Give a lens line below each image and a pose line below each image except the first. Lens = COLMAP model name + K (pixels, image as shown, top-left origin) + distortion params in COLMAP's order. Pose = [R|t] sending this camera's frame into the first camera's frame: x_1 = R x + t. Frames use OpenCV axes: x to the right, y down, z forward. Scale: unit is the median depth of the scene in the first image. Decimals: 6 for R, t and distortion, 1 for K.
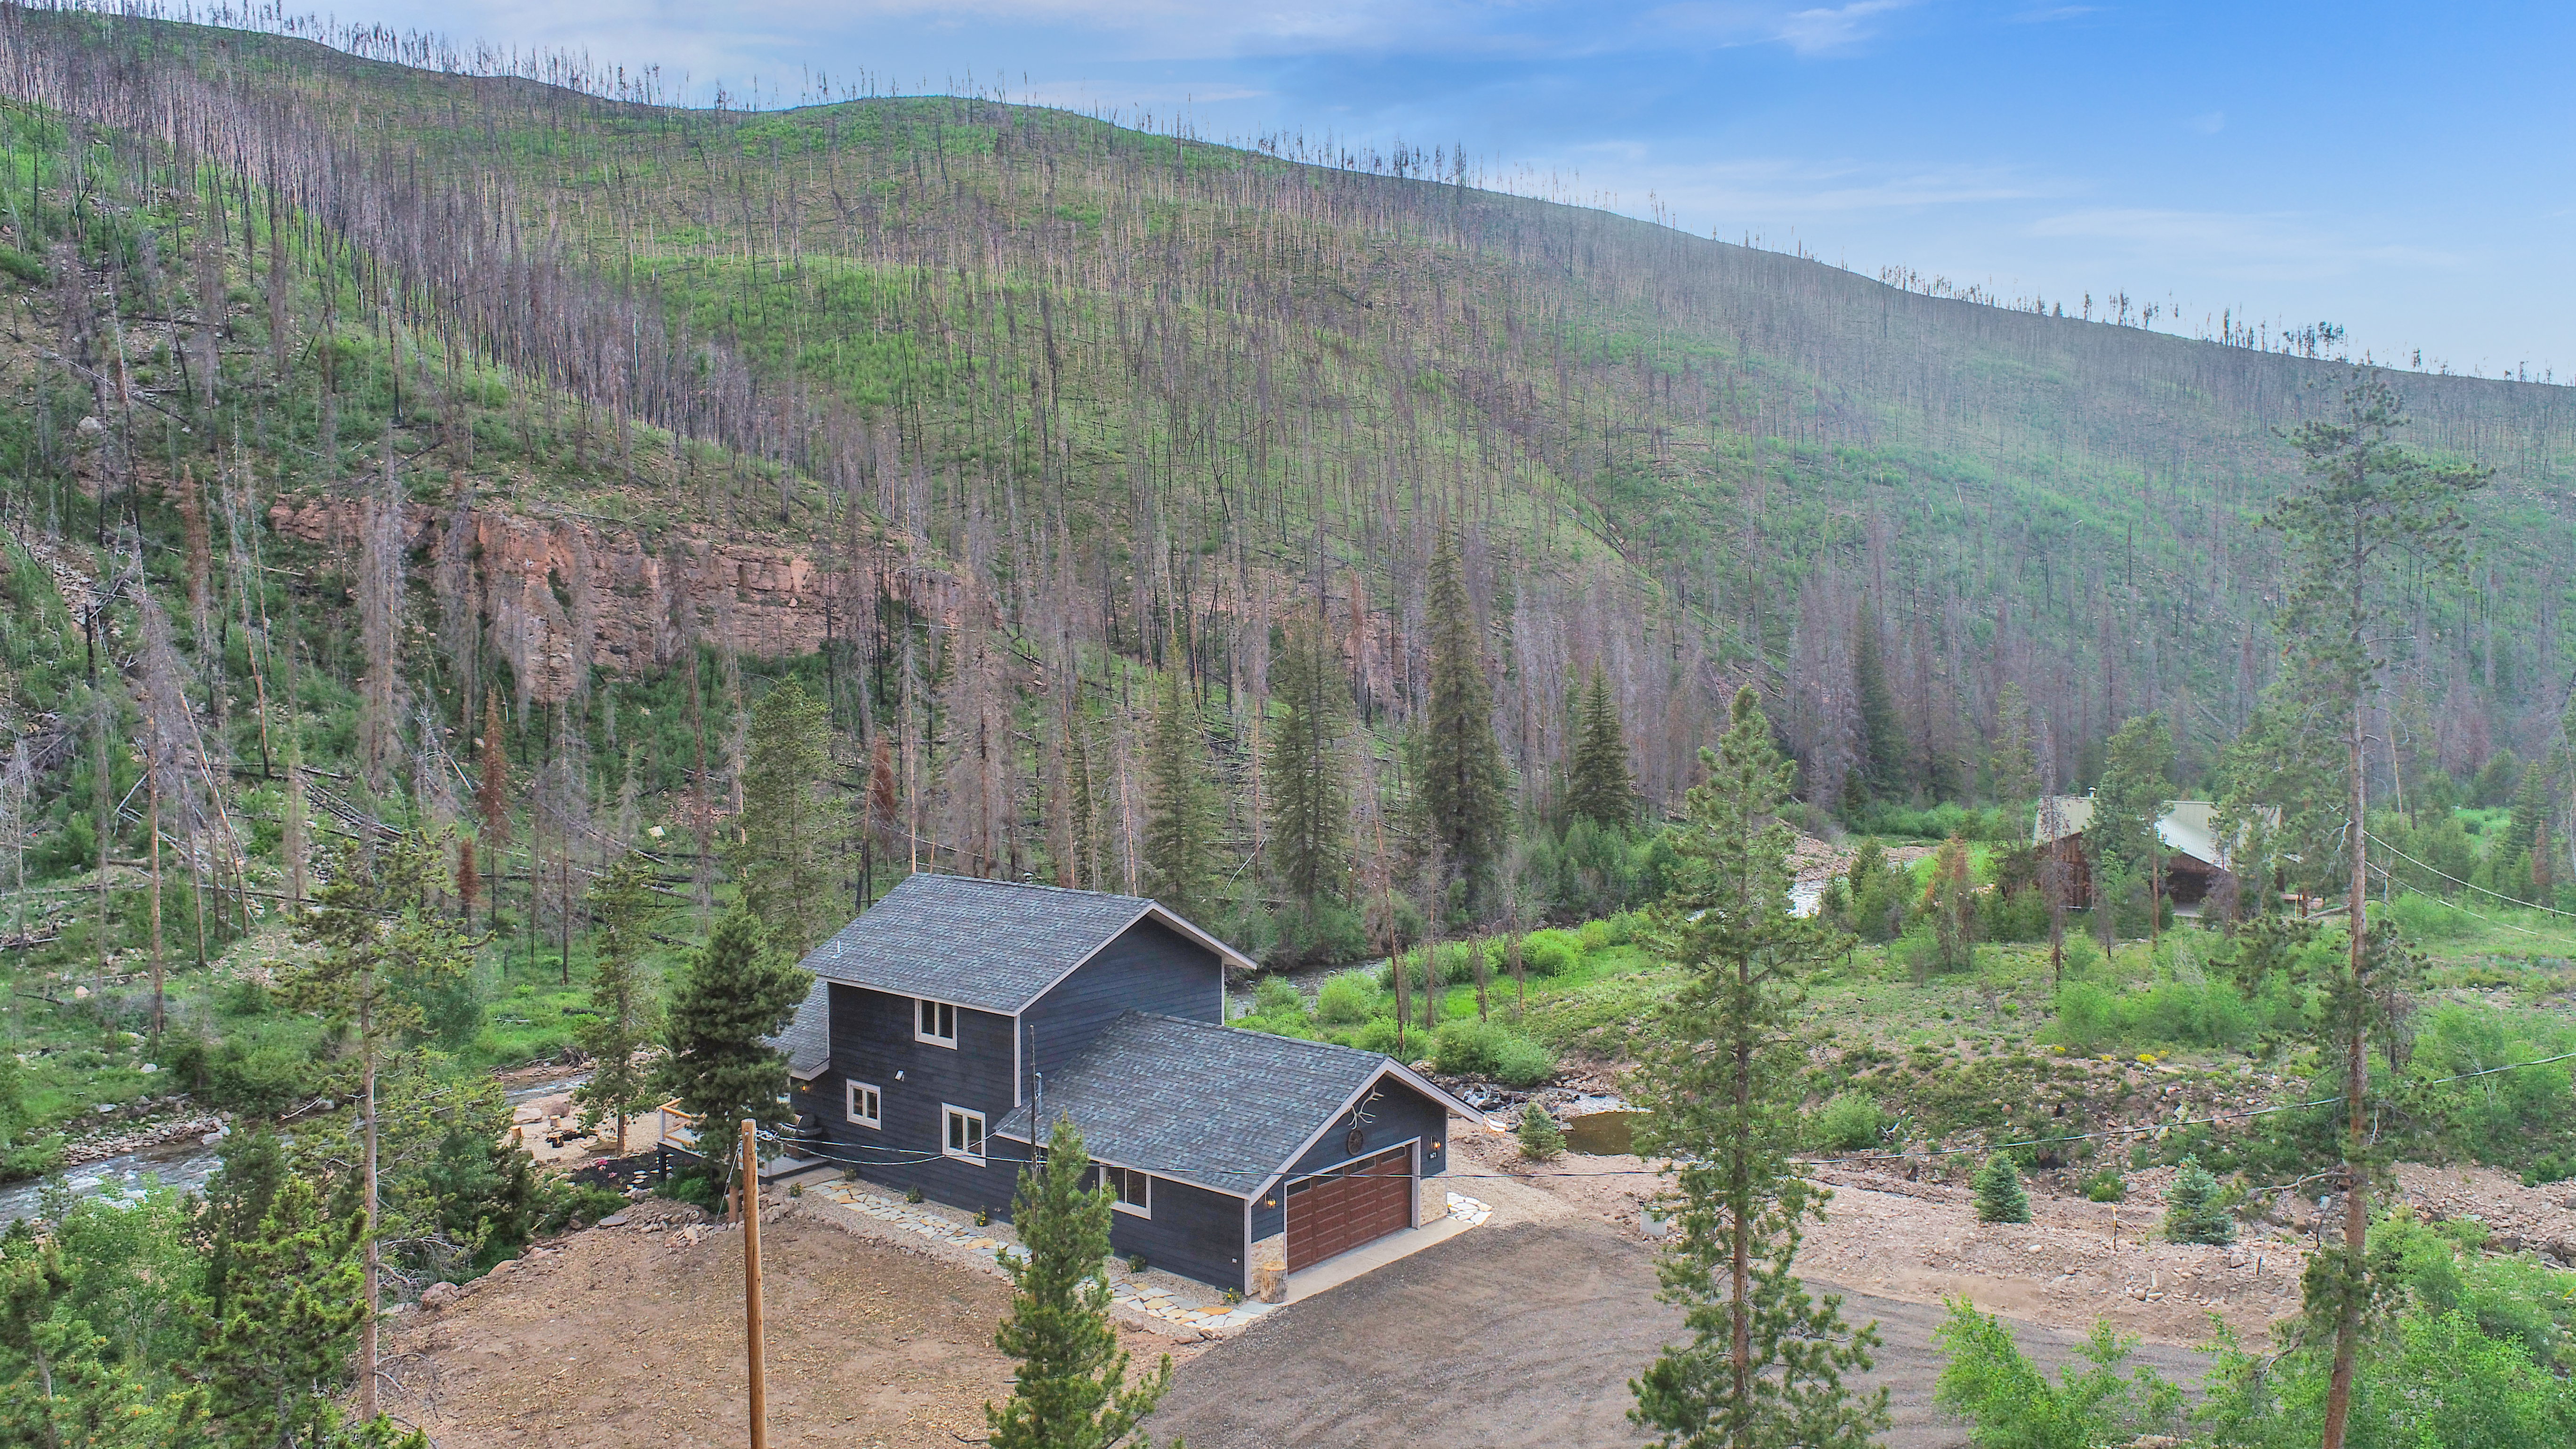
lens RADIAL K [[1753.1, 0, 1287.0], [0, 1753.1, 729.0], [0, 0, 1]] dist [-0.010304, 0.006880]
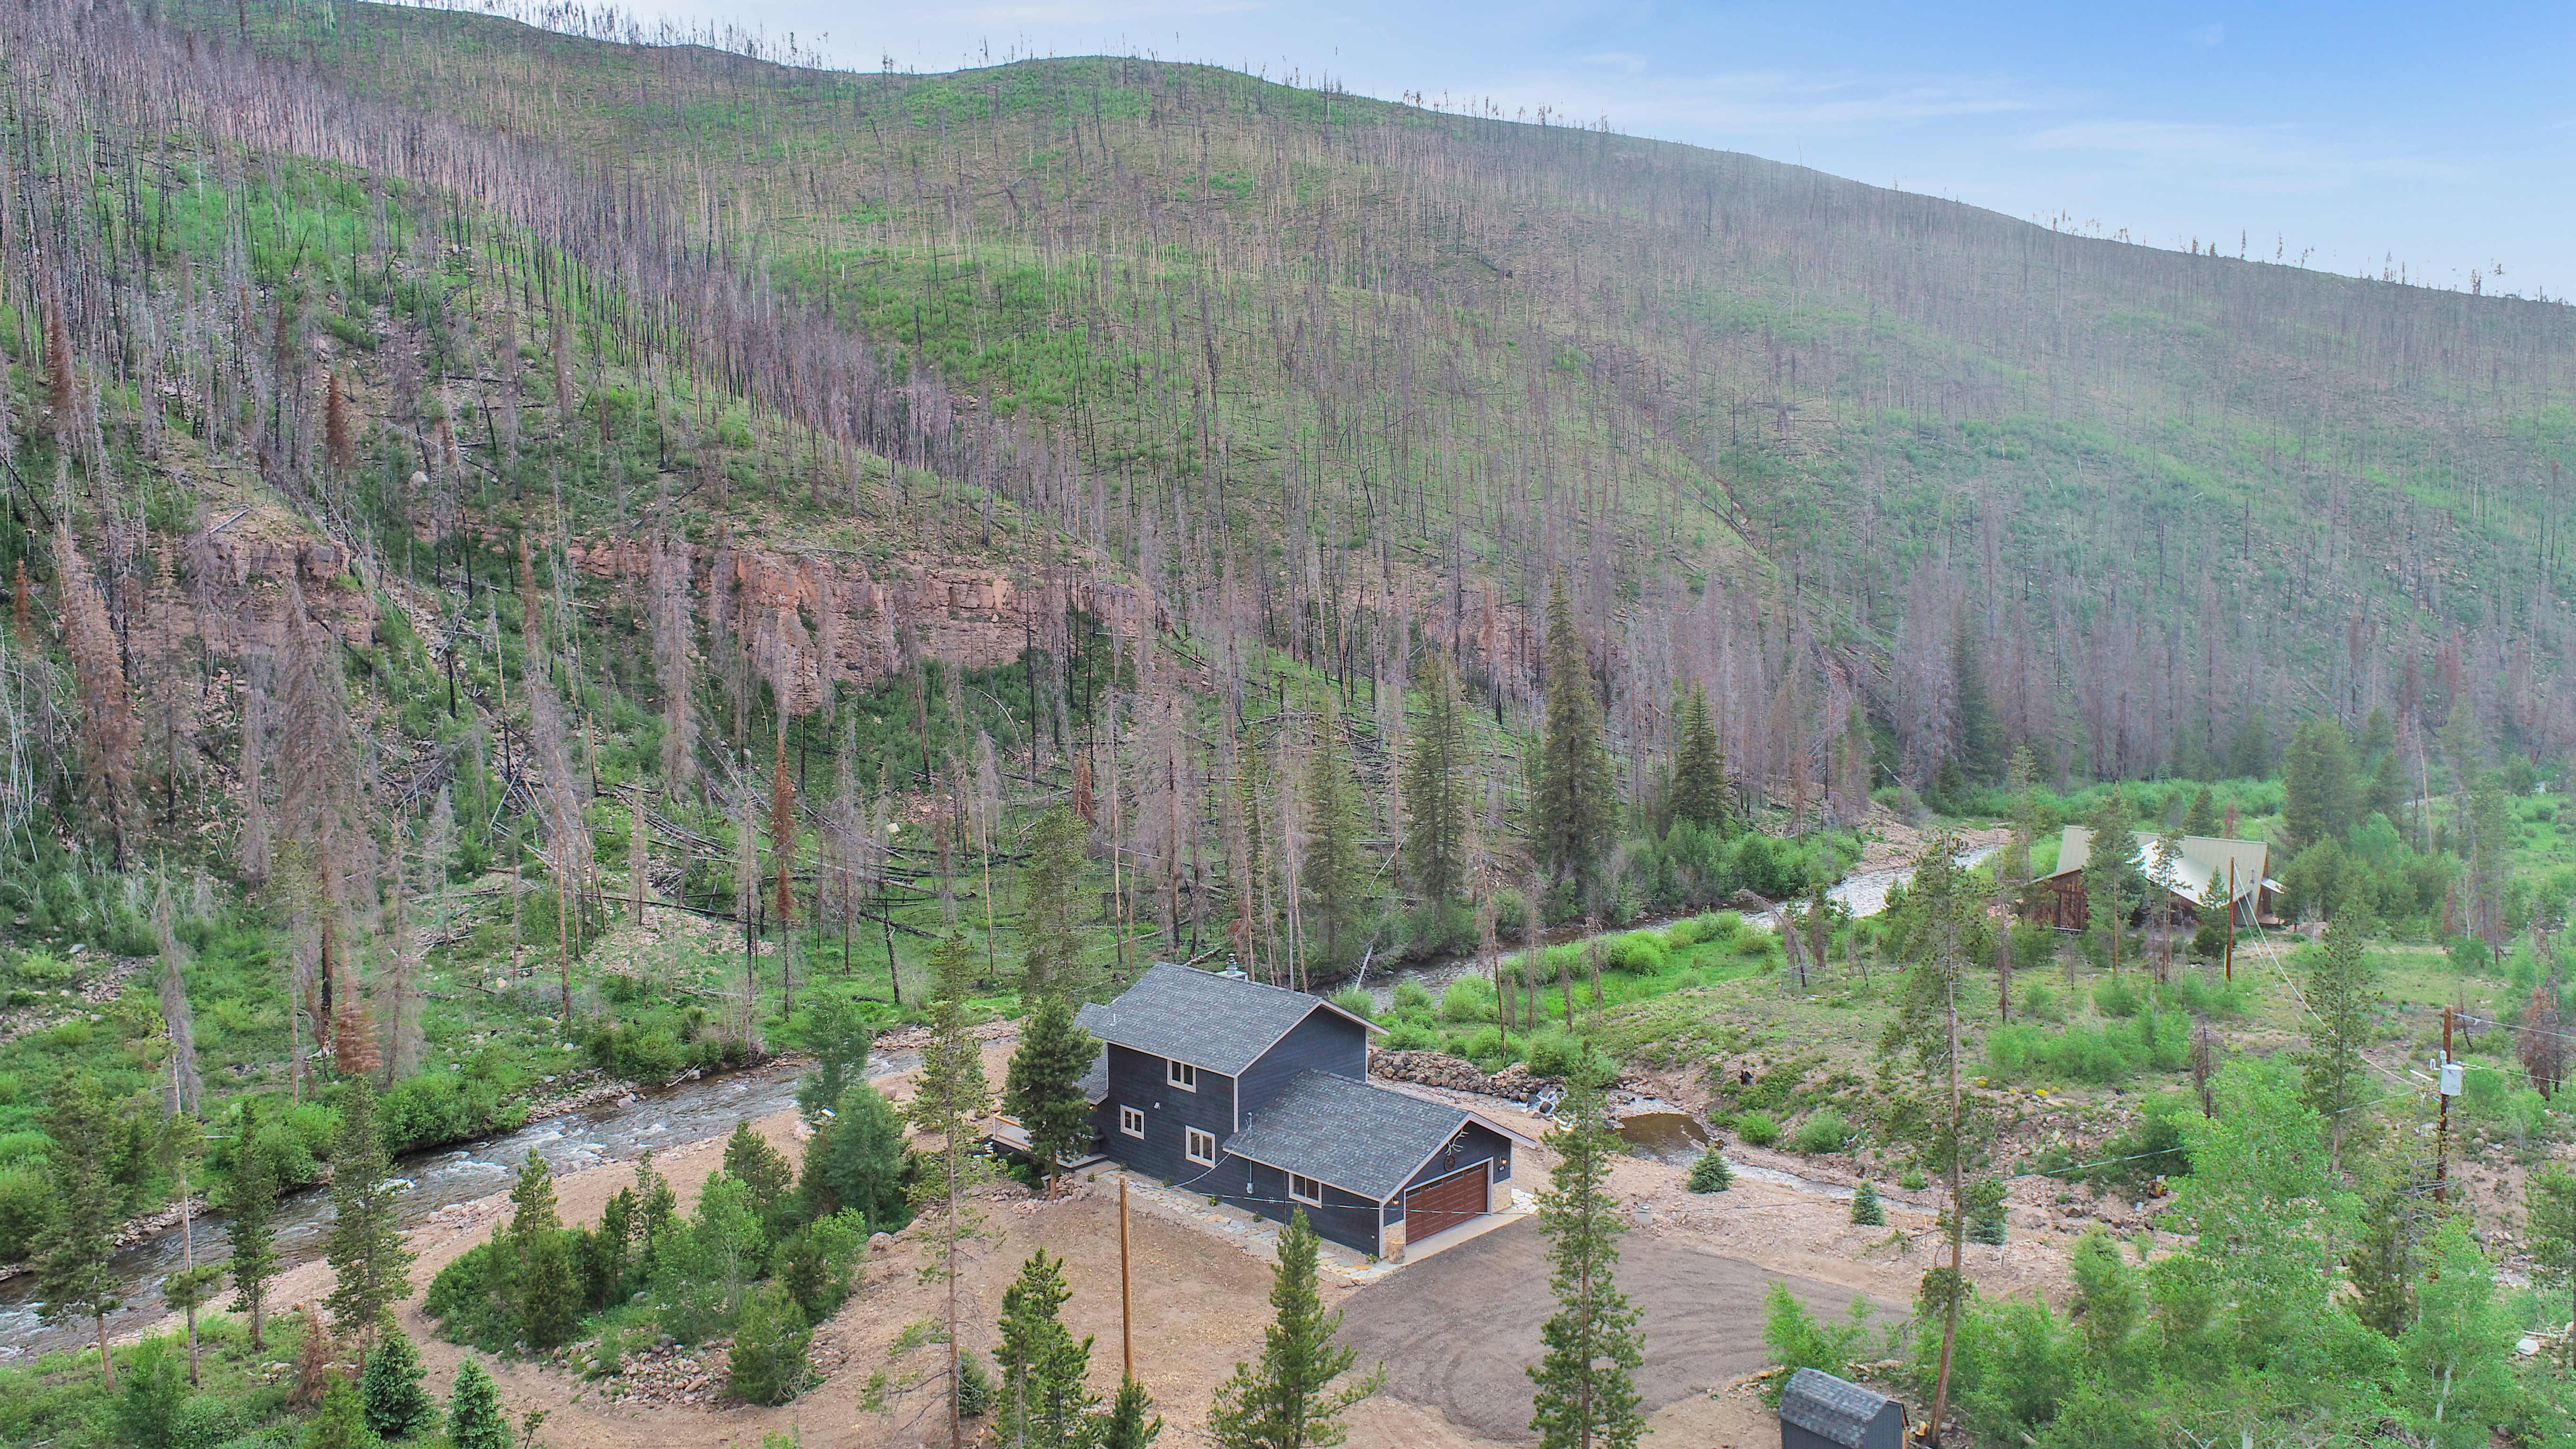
lens RADIAL K [[1753.1, 0, 1289.3], [0, 1753.1, 718.9], [0, 0, 1]] dist [-0.010304, 0.006880]
pose [[0.996697, 0.004059, -0.081115, 0.005387], [-0.000540, 0.999060, 0.043354, -0.059445], [0.081214, -0.043167, 0.995761, -0.145580]]
